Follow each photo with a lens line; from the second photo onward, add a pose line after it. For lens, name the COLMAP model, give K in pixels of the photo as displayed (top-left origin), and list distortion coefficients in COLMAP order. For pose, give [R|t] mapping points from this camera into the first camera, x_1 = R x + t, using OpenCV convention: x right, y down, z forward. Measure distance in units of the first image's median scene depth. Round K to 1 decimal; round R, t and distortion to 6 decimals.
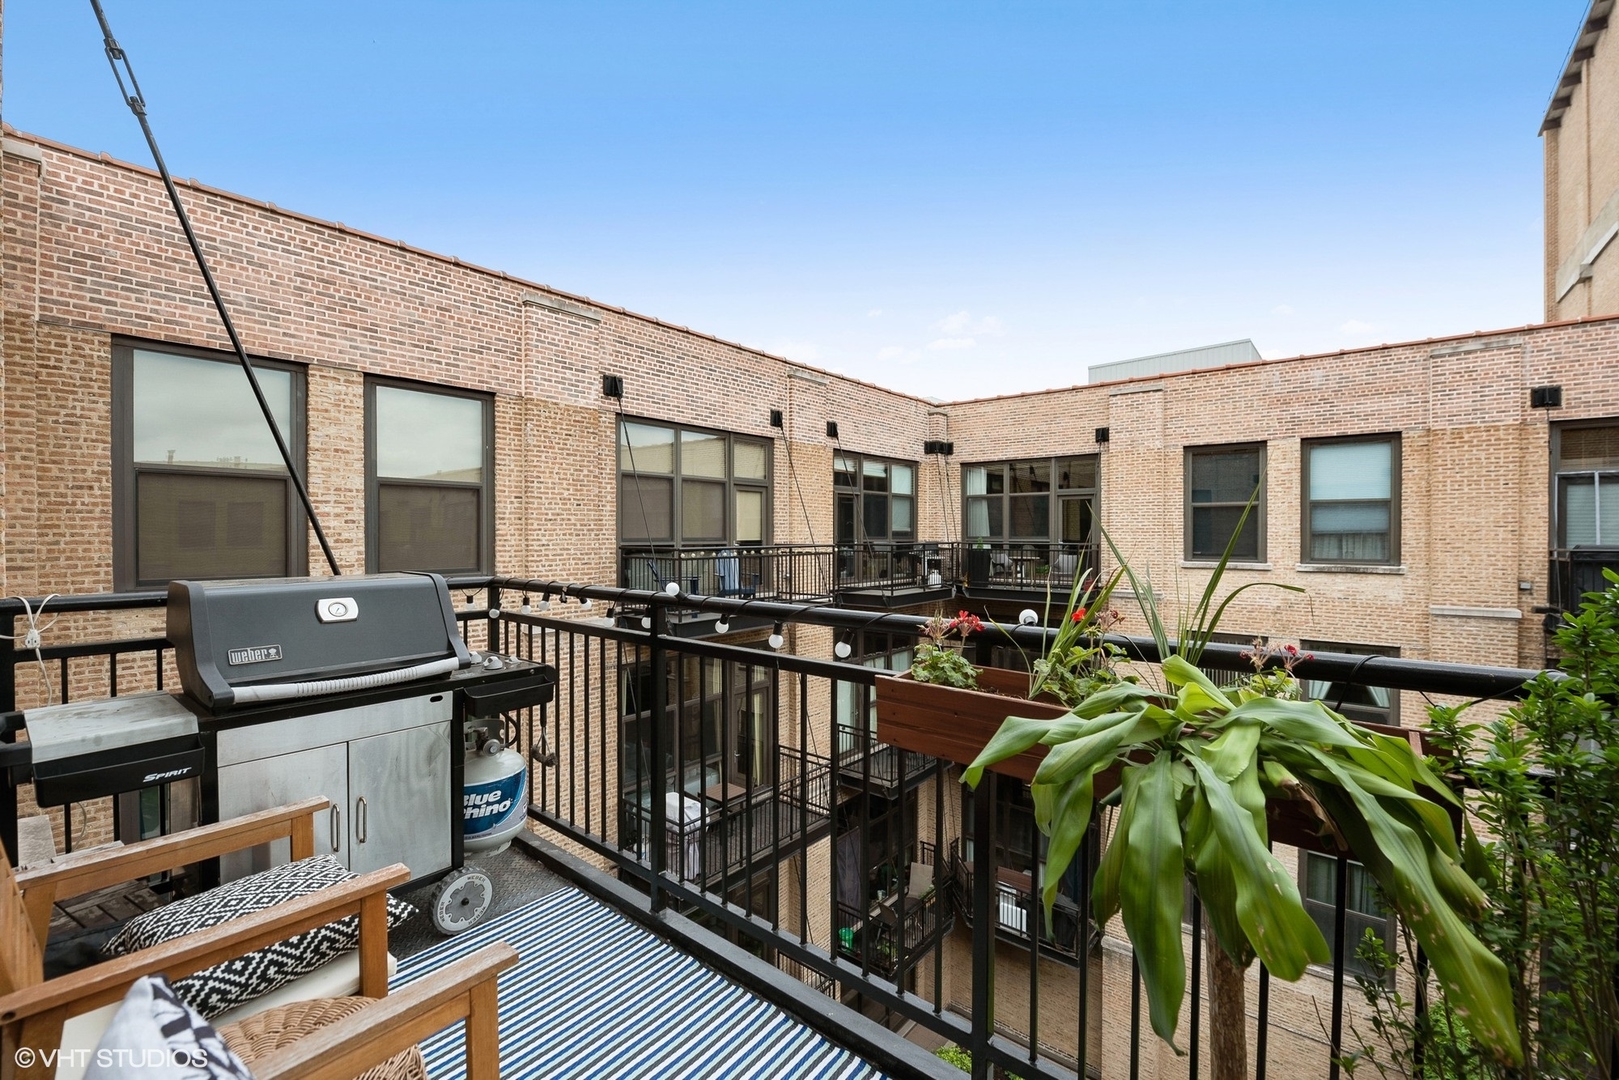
lens RADIAL K [[655.8, 0, 814.4], [0, 655.8, 563.6], [0, 0, 1]] dist [-0.008053, -0.000473]
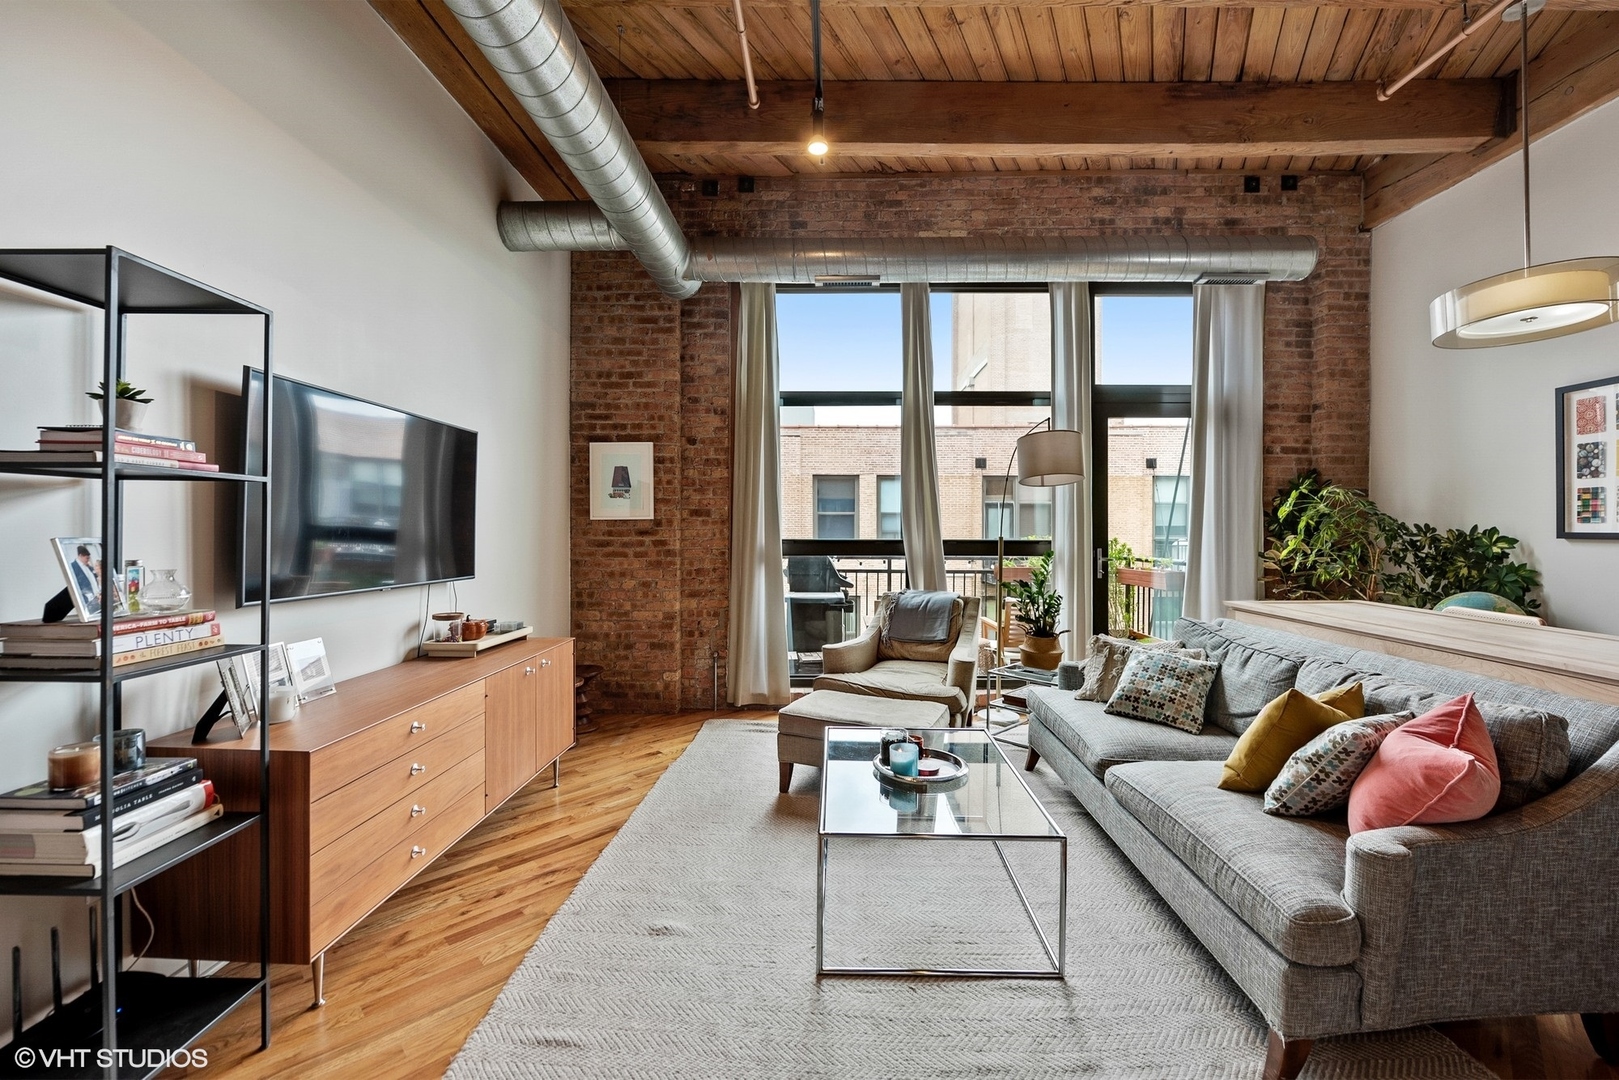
lens RADIAL K [[655.8, 0, 816.1], [0, 655.8, 534.7], [0, 0, 1]] dist [-0.008053, -0.000473]
pose [[0.794322, 0.001079, 0.607496, -0.305214], [0.026741, 0.998967, -0.036739, 0.012308], [-0.606908, 0.045428, 0.793472, -0.170000]]
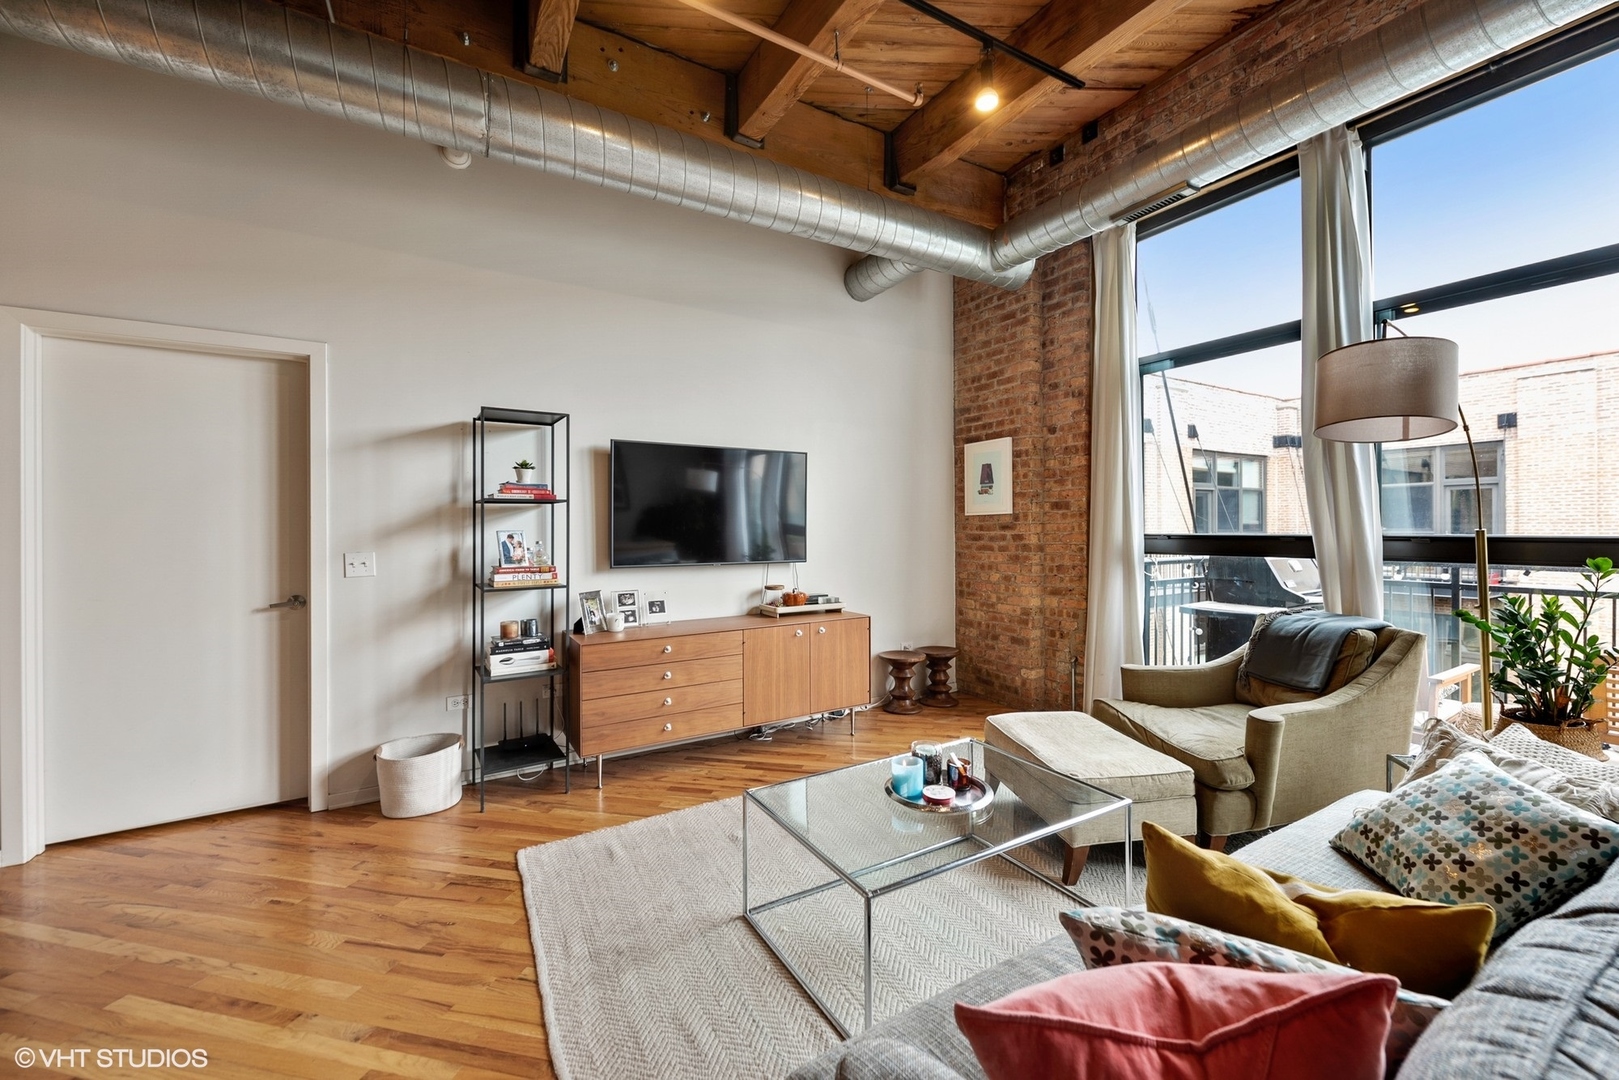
lens RADIAL K [[655.8, 0, 825.7], [0, 655.8, 535.3], [0, 0, 1]] dist [-0.008053, -0.000473]
pose [[0.937292, 0.001604, -0.348542, -0.147747], [-0.014817, 0.999269, -0.035248, 0.014174], [0.348230, 0.038202, 0.936630, -0.200304]]
